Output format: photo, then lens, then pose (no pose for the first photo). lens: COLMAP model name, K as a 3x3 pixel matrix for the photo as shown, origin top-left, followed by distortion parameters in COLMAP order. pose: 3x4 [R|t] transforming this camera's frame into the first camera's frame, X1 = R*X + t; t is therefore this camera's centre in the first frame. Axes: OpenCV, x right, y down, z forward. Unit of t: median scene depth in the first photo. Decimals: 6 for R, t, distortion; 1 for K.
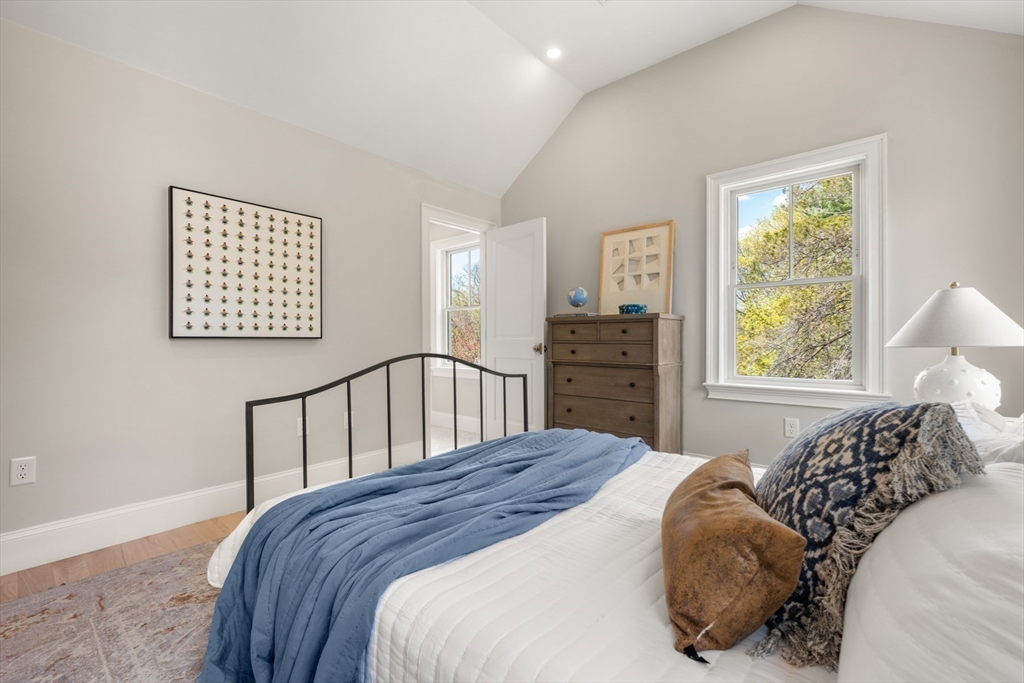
lens RADIAL K [[430.5, 0, 515.3], [0, 430.5, 340.5], [0, 0, 1]] dist [0.001093, 0.000076]
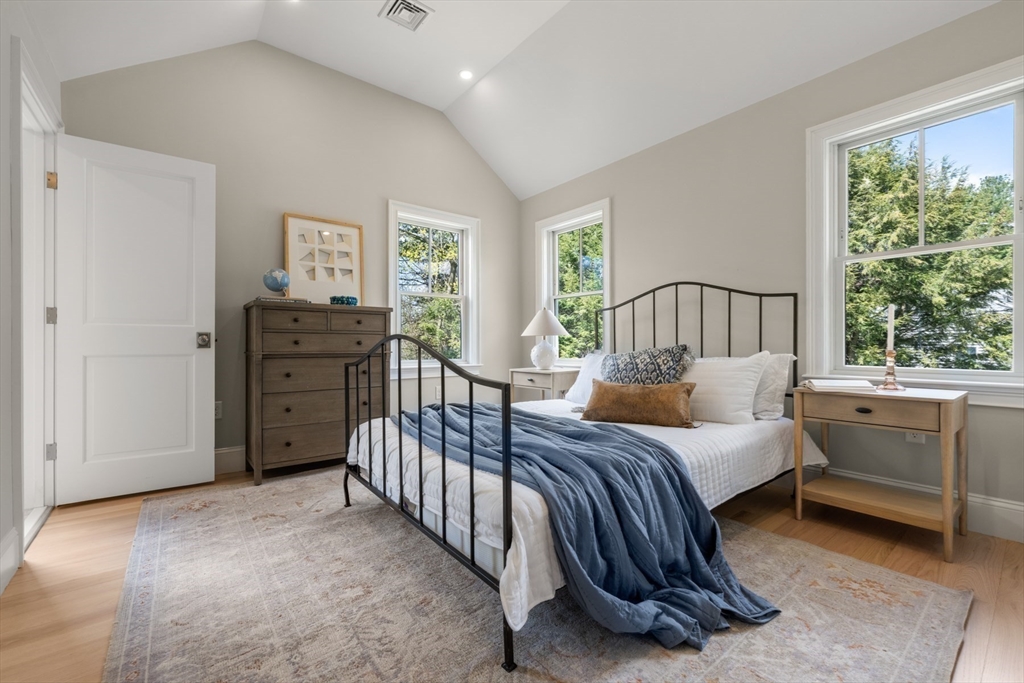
lens RADIAL K [[430.5, 0, 515.3], [0, 430.5, 340.5], [0, 0, 1]] dist [0.001093, 0.000076]
pose [[0.172847, 0.009933, 0.984899, -0.650448], [0.002342, 0.999942, -0.010496, 0.032559], [-0.984946, 0.004121, 0.172814, 0.395872]]
